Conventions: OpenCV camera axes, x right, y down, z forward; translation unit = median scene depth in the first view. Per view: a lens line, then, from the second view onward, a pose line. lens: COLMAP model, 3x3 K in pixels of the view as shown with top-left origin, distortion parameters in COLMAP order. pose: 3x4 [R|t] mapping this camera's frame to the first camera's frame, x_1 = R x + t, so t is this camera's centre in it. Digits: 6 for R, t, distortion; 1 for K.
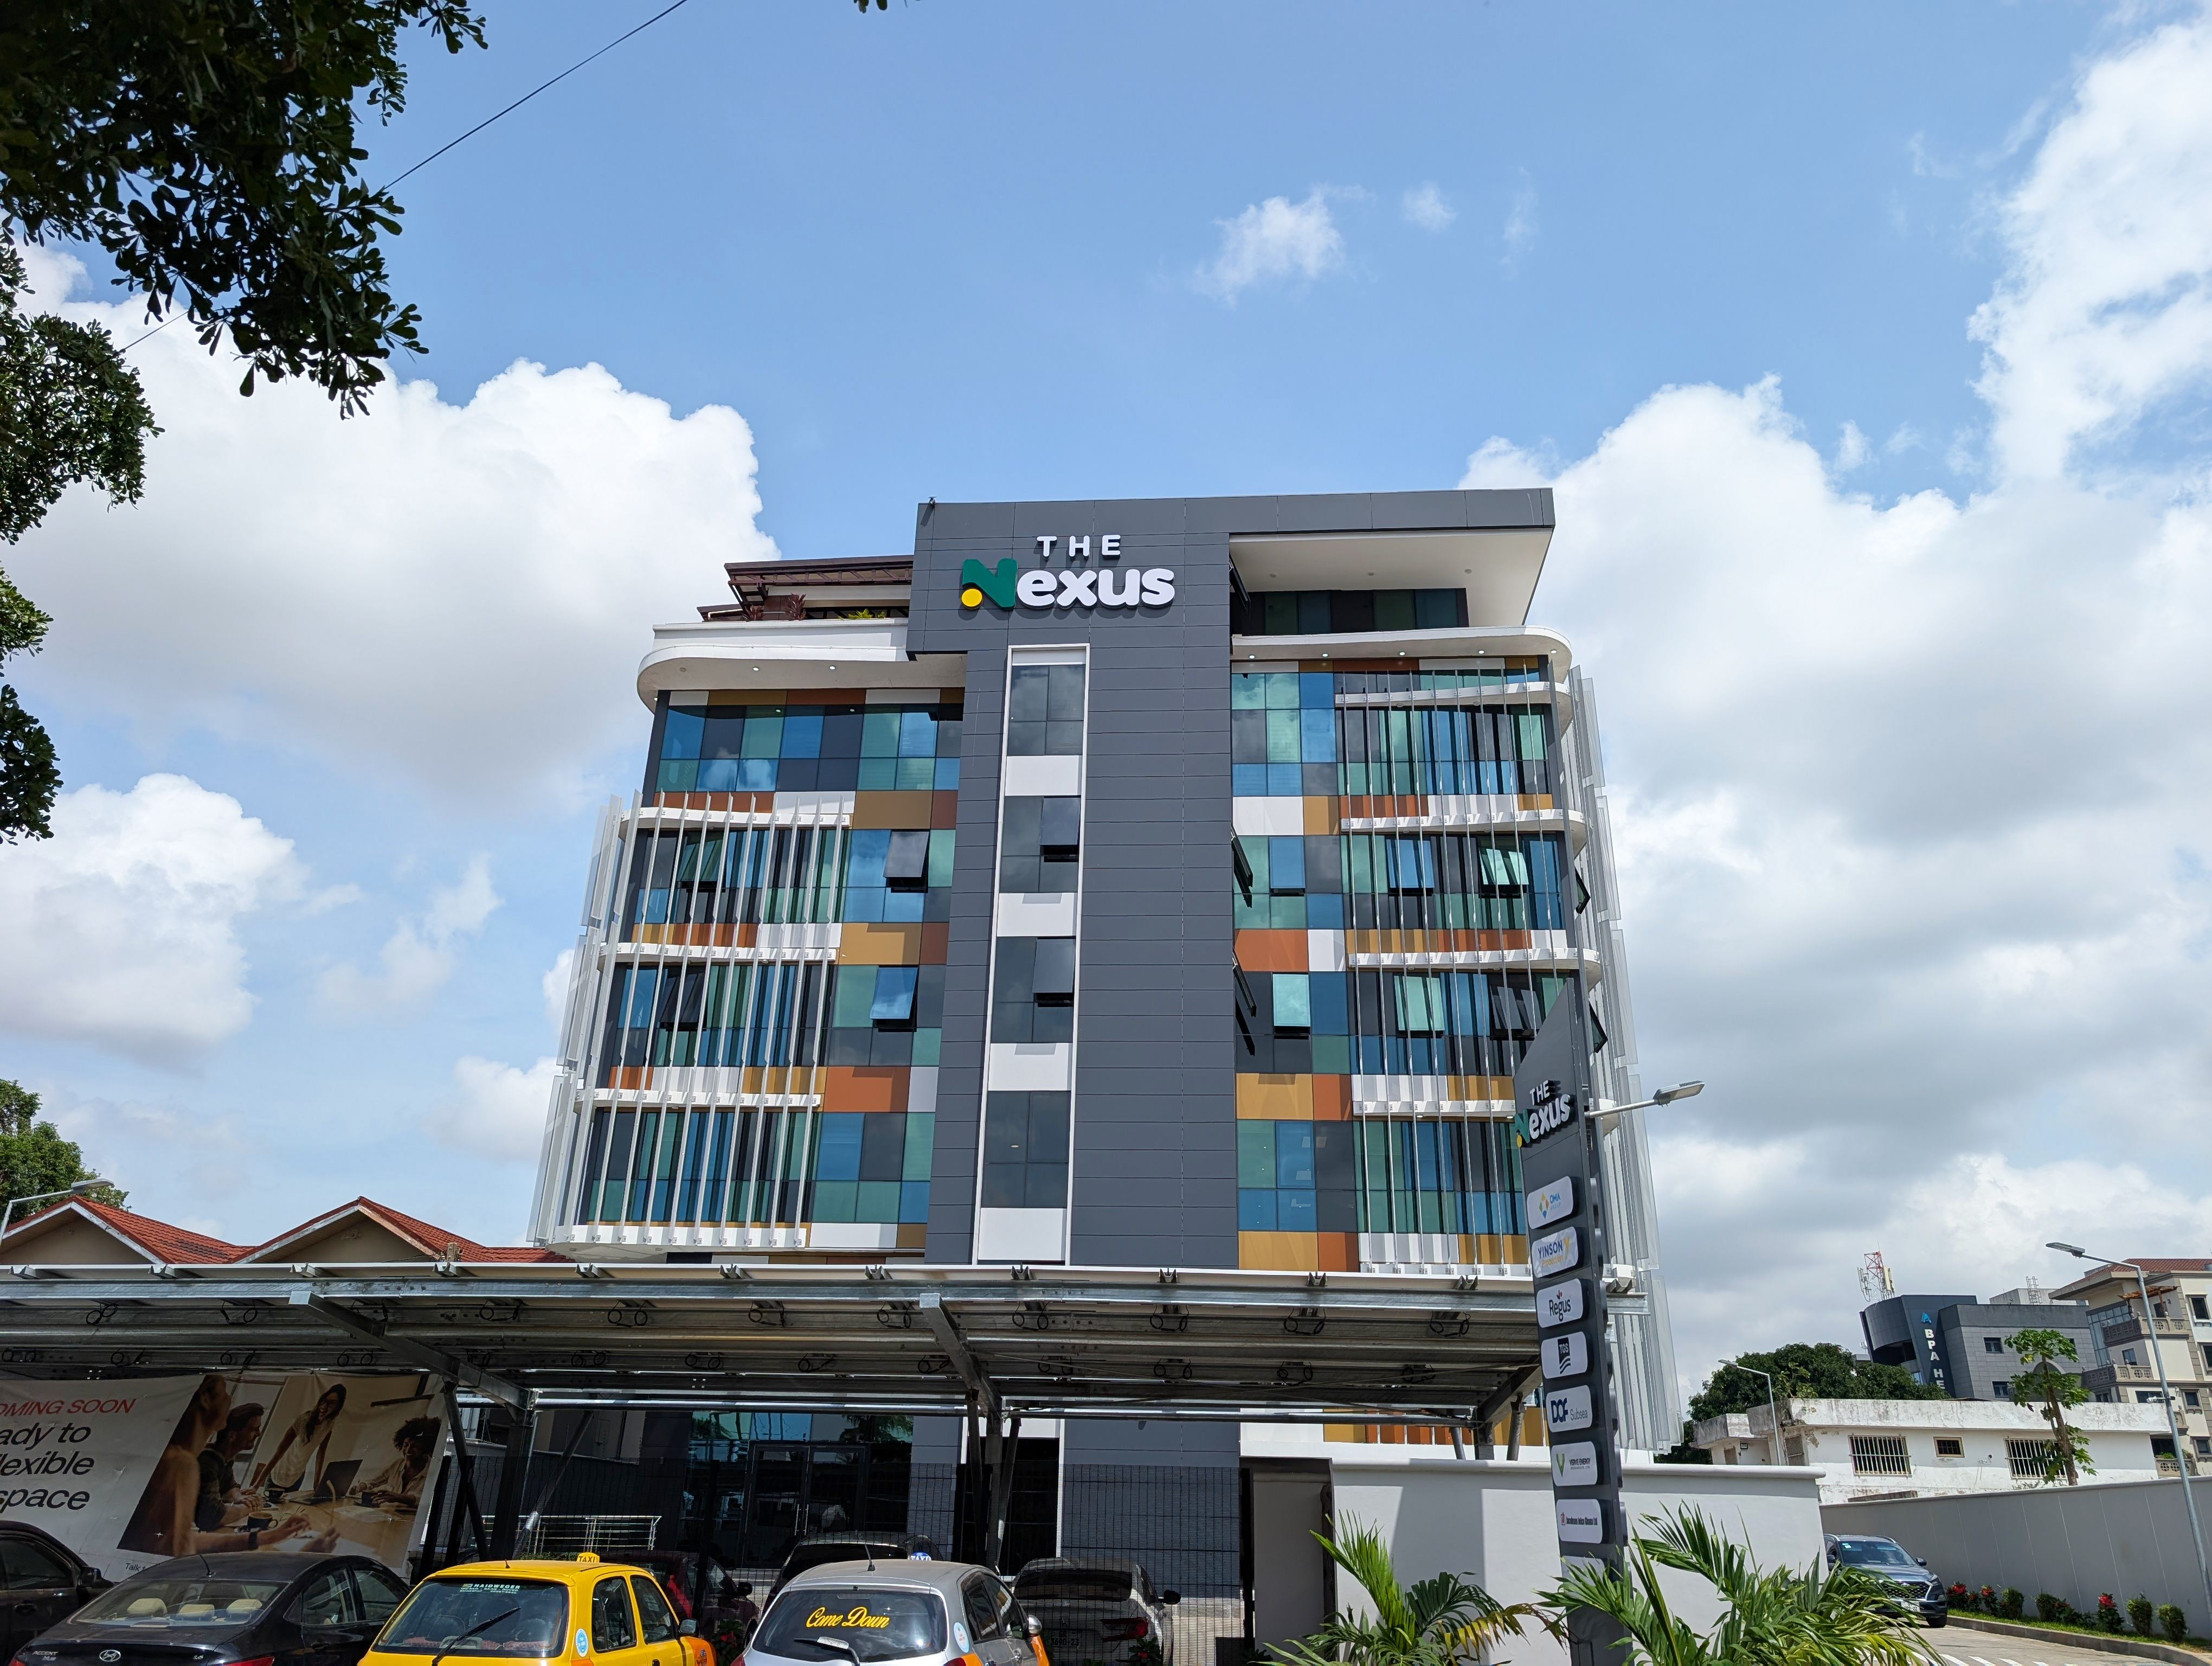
lens RADIAL K [[1495.5, 0, 1119.7], [0, 1495.5, 833.3], [0, 0, 1]] dist [0.069781, -0.086156]
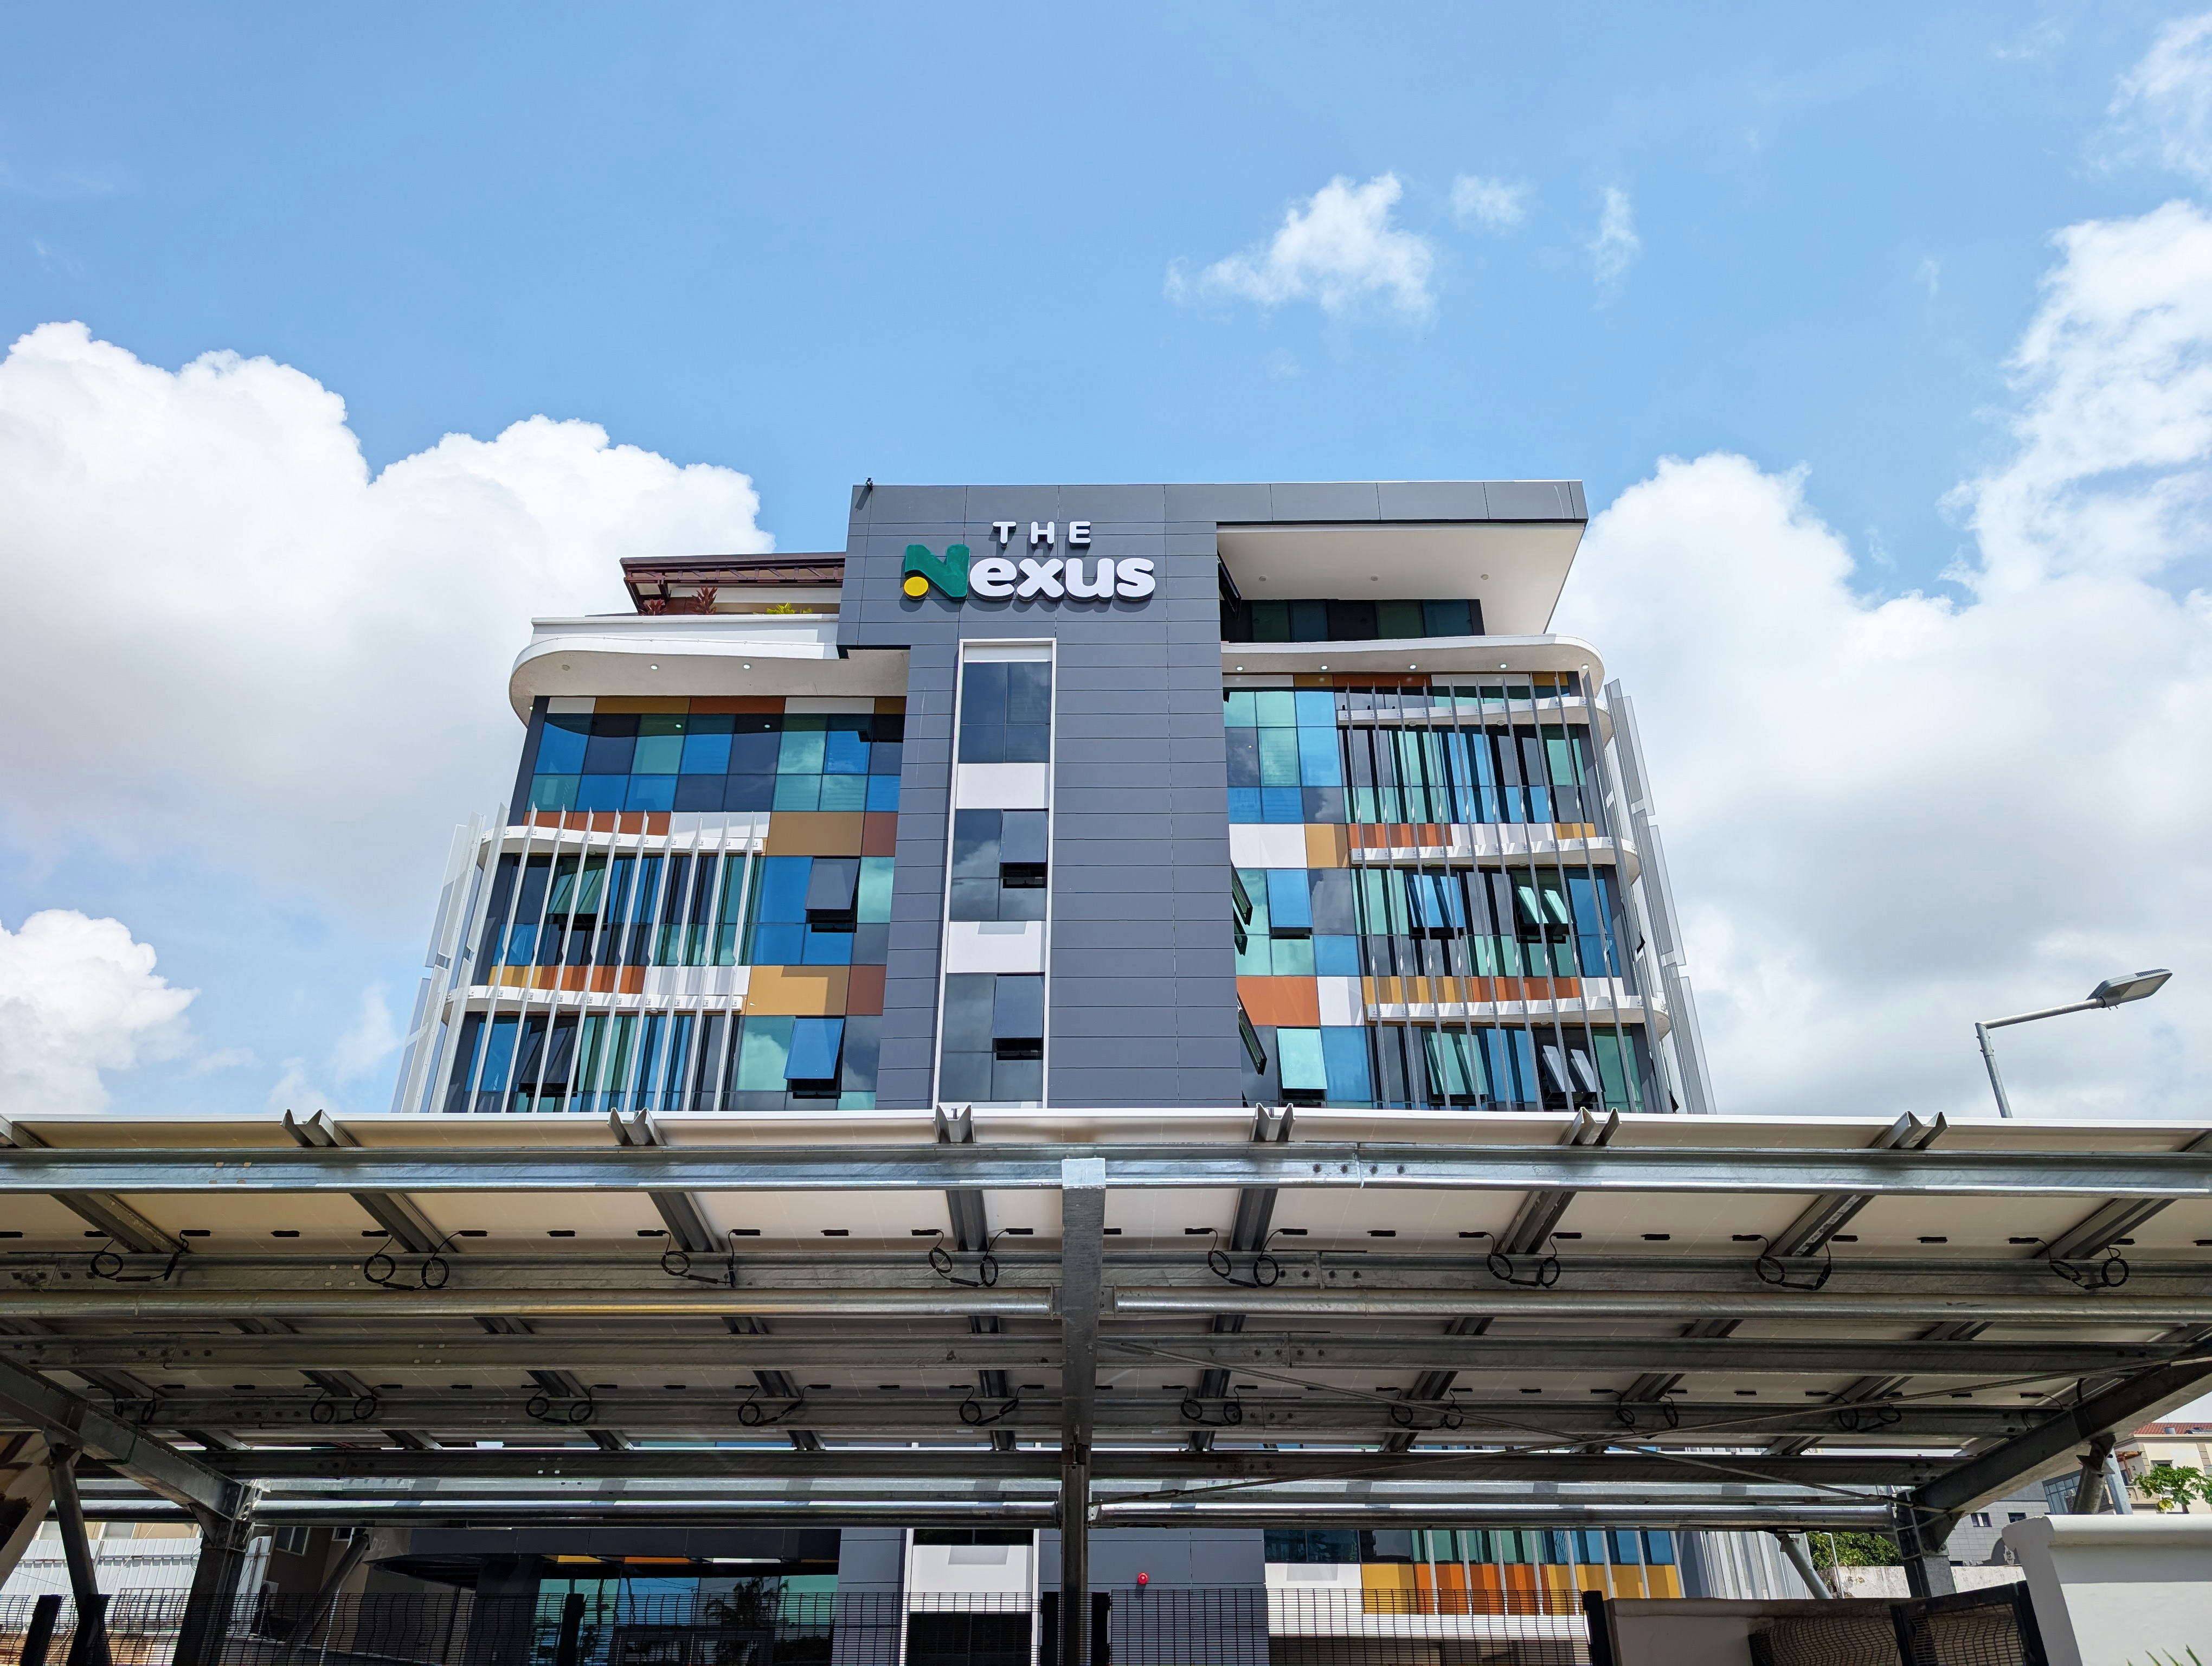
lens RADIAL K [[1541.5, 0, 1106.0], [0, 1541.5, 833.0], [0, 0, 1]] dist [0.035437, -0.037207]
pose [[0.998345, 0.012078, 0.056224, -0.039128], [-0.006421, 0.994993, -0.099741, 0.068412], [-0.057148, 0.099215, 0.993424, 0.142728]]
